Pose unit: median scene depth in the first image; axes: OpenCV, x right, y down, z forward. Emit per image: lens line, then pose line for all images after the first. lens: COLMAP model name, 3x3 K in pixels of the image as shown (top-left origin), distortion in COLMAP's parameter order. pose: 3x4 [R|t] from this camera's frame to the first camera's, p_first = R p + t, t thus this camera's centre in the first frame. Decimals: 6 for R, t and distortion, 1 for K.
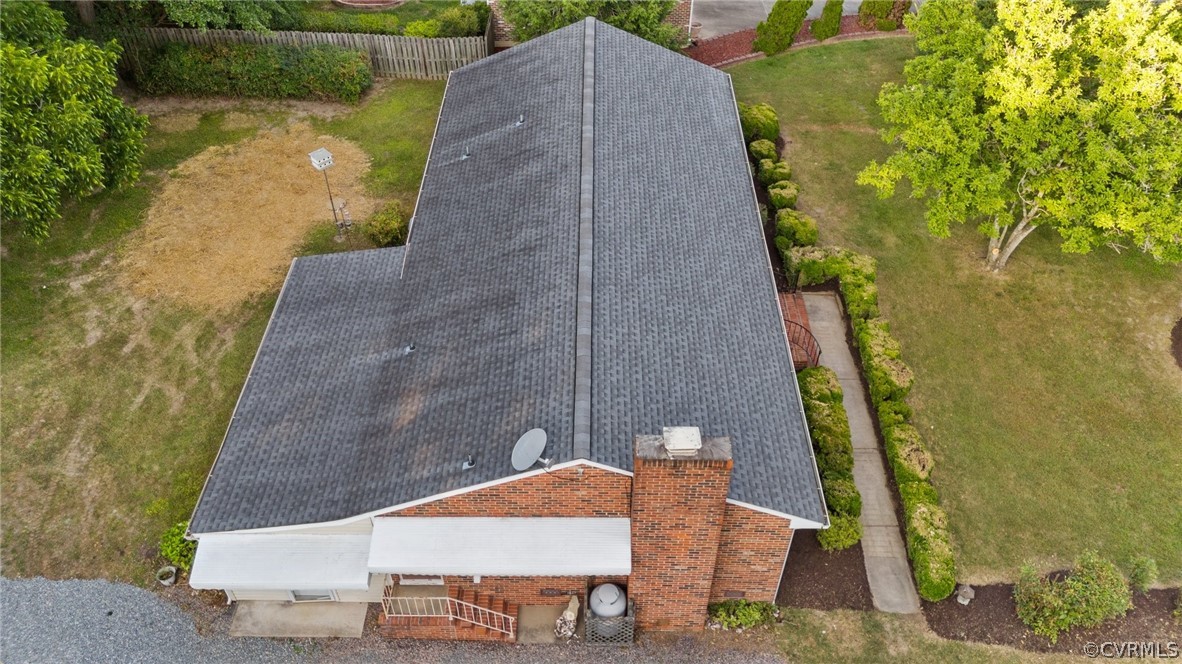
lens RADIAL K [[878.9, 0, 591.0], [0, 878.9, 332.0], [0, 0, 1]] dist [0.078283, -0.081849]
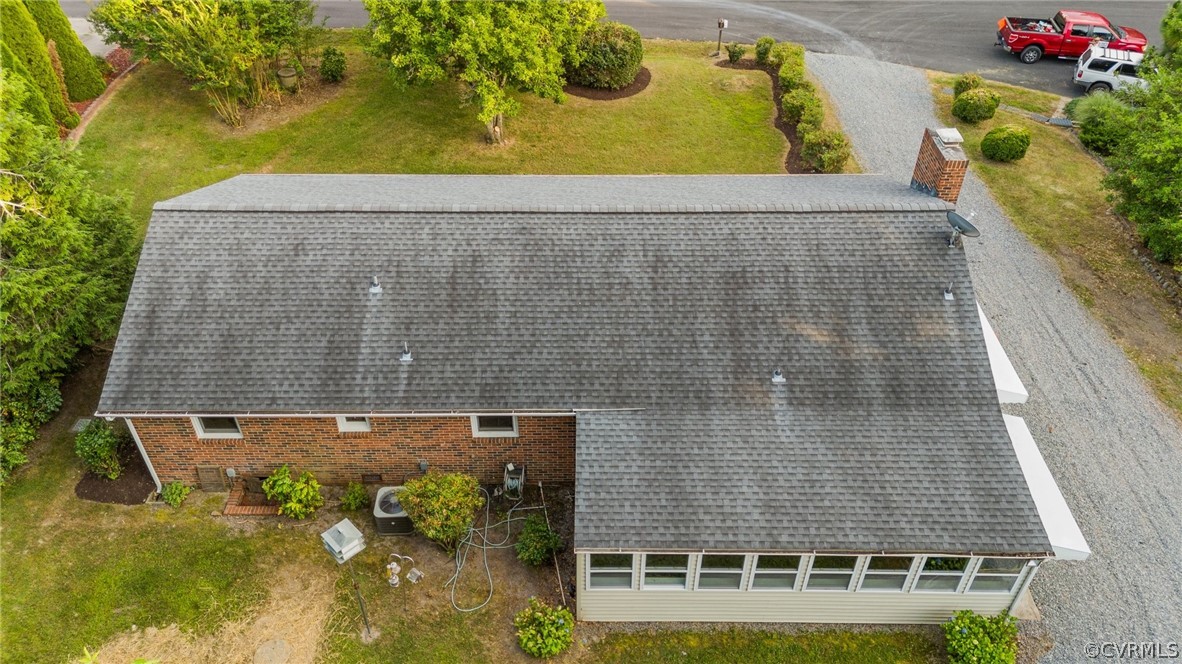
lens RADIAL K [[878.9, 0, 591.0], [0, 878.9, 332.0], [0, 0, 1]] dist [0.078283, -0.081849]
pose [[-0.007703, -0.649296, 0.760497, -0.726876], [0.689176, 0.547606, 0.474515, -0.479159], [-0.724553, 0.527771, 0.443261, 0.596066]]
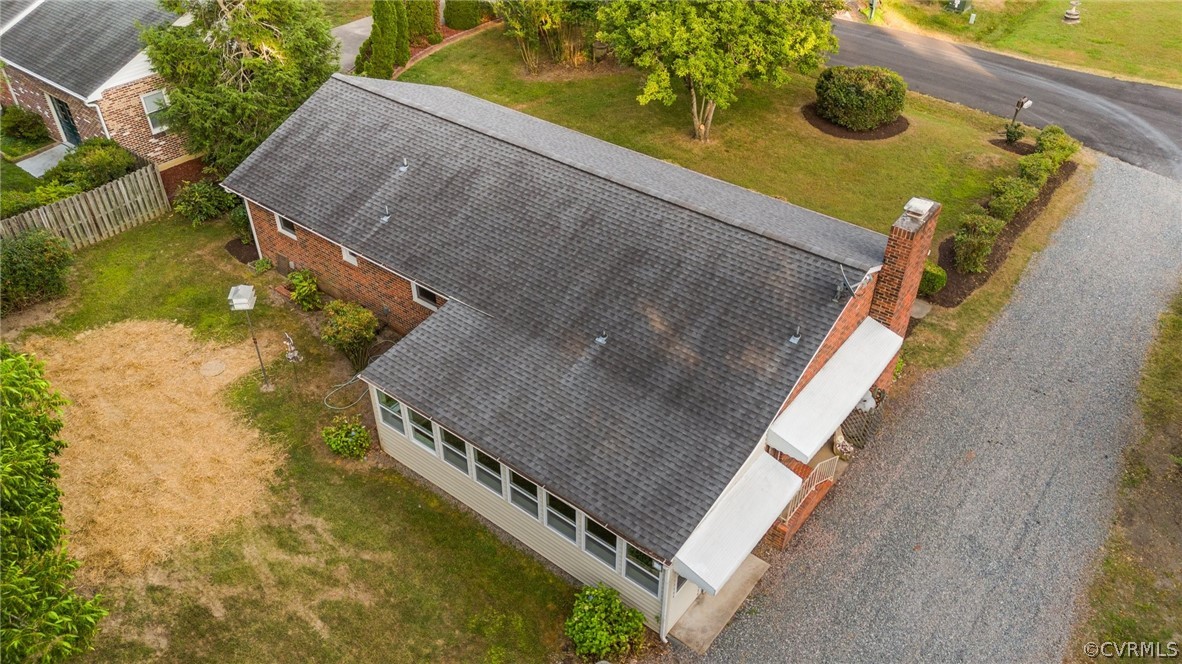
lens RADIAL K [[871.5, 0, 590.9], [0, 871.5, 335.3], [0, 0, 1]] dist [0.078031, -0.082658]
pose [[0.606677, -0.492926, 0.623673, -0.699817], [0.549232, 0.827091, 0.119435, -0.092160], [-0.574707, 0.270082, 0.772507, 0.195653]]
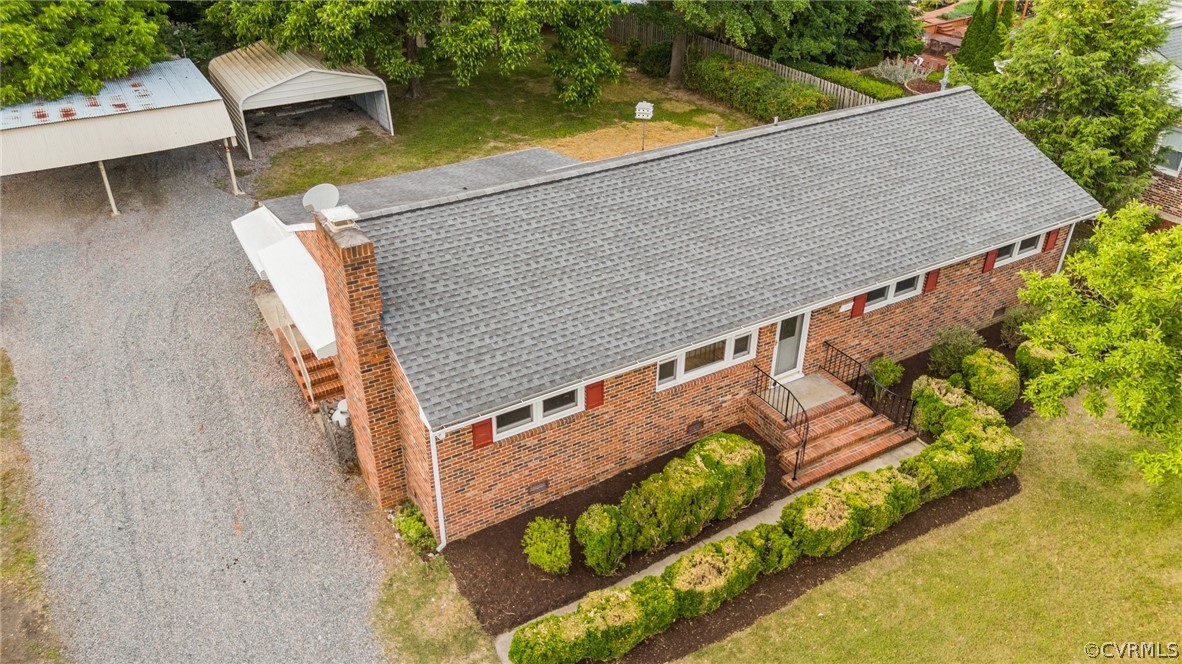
lens RADIAL K [[871.5, 0, 590.9], [0, 871.5, 335.3], [0, 0, 1]] dist [0.078031, -0.082658]
pose [[0.514168, 0.446461, -0.732328, 0.658642], [-0.591467, 0.802906, 0.074220, -0.008339], [0.621127, 0.394986, 0.676895, 0.345575]]
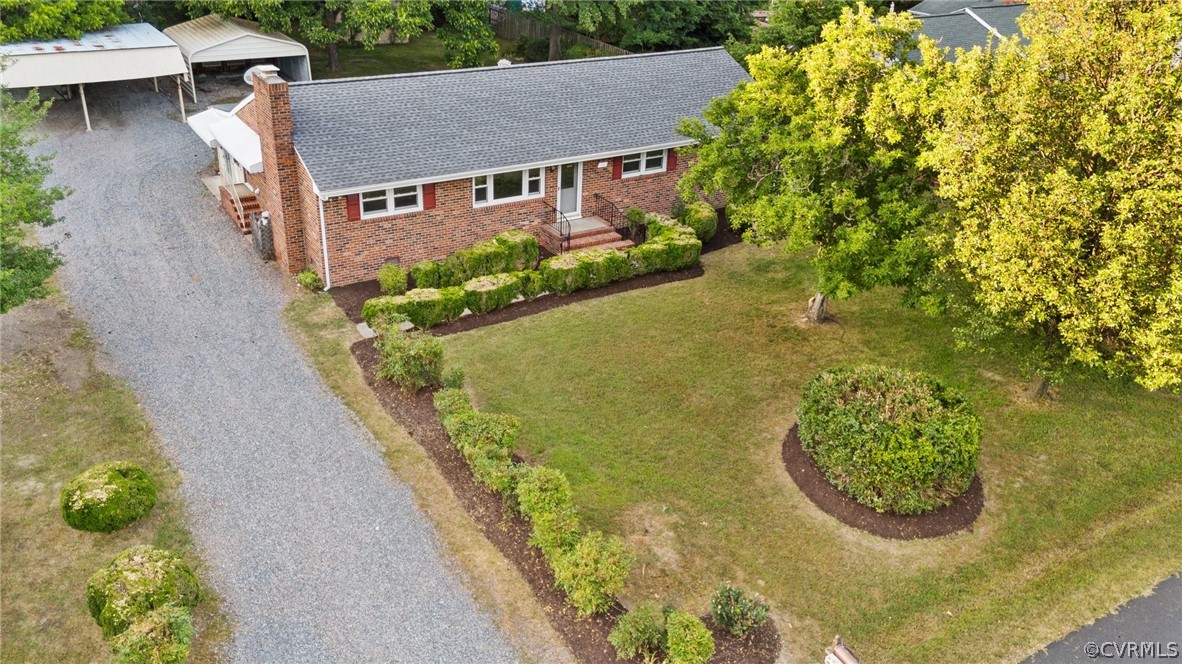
lens RADIAL K [[952.8, 0, 593.3], [0, 952.8, 340.9], [0, 0, 1]] dist [0.081218, -0.088425]
pose [[0.548021, 0.401950, -0.733559, 1.248360], [-0.605100, 0.795991, -0.015894, 0.117469], [0.577518, 0.452587, 0.679440, 0.217511]]
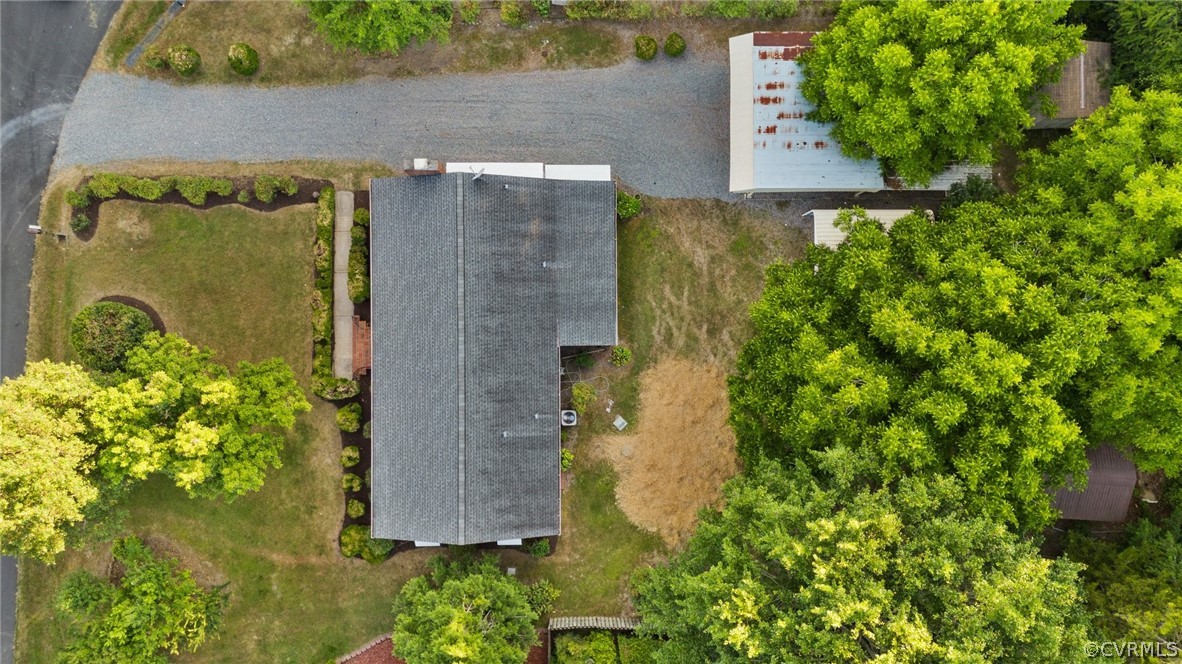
lens RADIAL K [[882.4, 0, 591.0], [0, 882.4, 332.0], [0, 0, 1]] dist [0.121601, -0.156903]
pose [[-0.999617, 0.015075, -0.023215, -0.228503], [-0.027253, -0.682765, 0.730130, -1.461726], [-0.004844, 0.730483, 0.682914, -0.344602]]
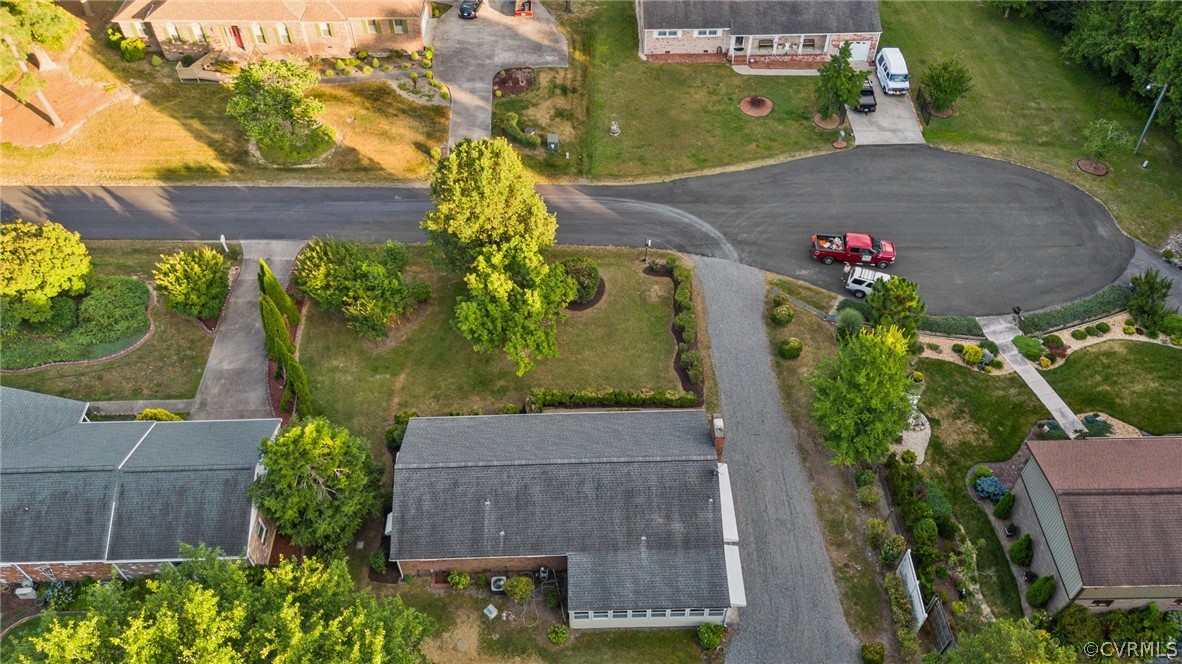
lens RADIAL K [[910.3, 0, 591.9], [0, 910.3, 335.0], [0, 0, 1]] dist [0.160354, -0.355950]
pose [[-0.033341, -0.753386, 0.656732, -1.201598], [0.694961, 0.454763, 0.556974, -1.449099], [-0.718274, 0.474973, 0.508412, -0.367704]]
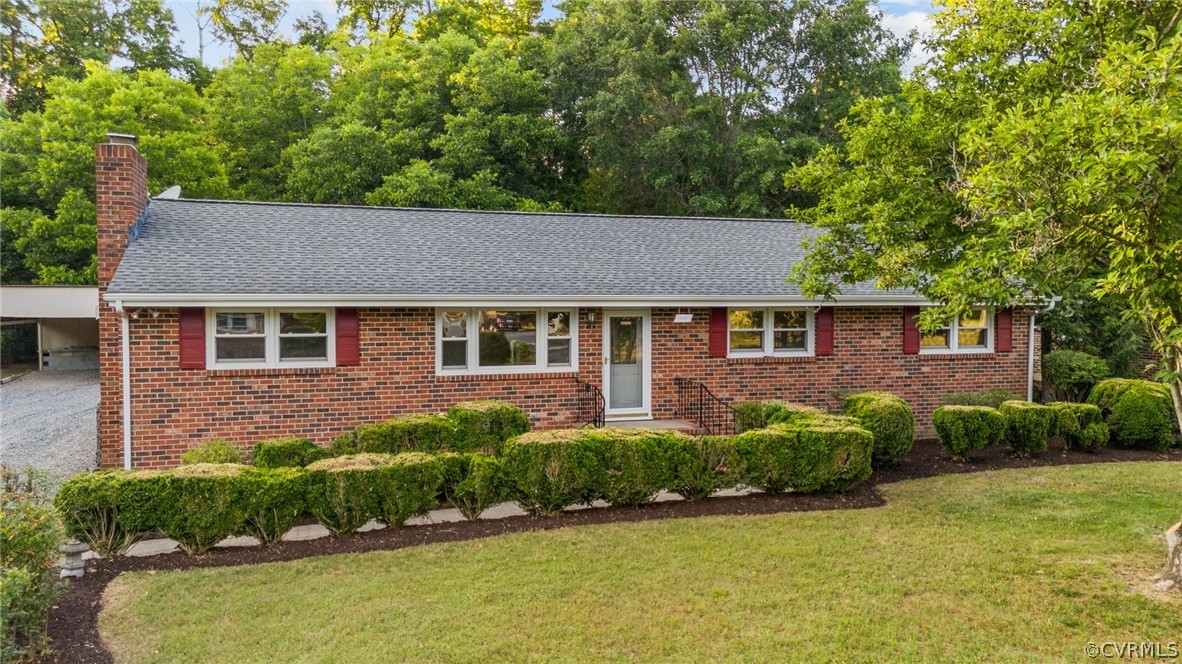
lens RADIAL K [[878.9, 0, 591.0], [0, 878.9, 332.0], [0, 0, 1]] dist [0.078283, -0.081849]
pose [[0.311954, 0.025877, -0.949745, 0.814307], [-0.650541, 0.734363, -0.193669, 0.081868], [0.692446, 0.678264, 0.245921, 0.803632]]
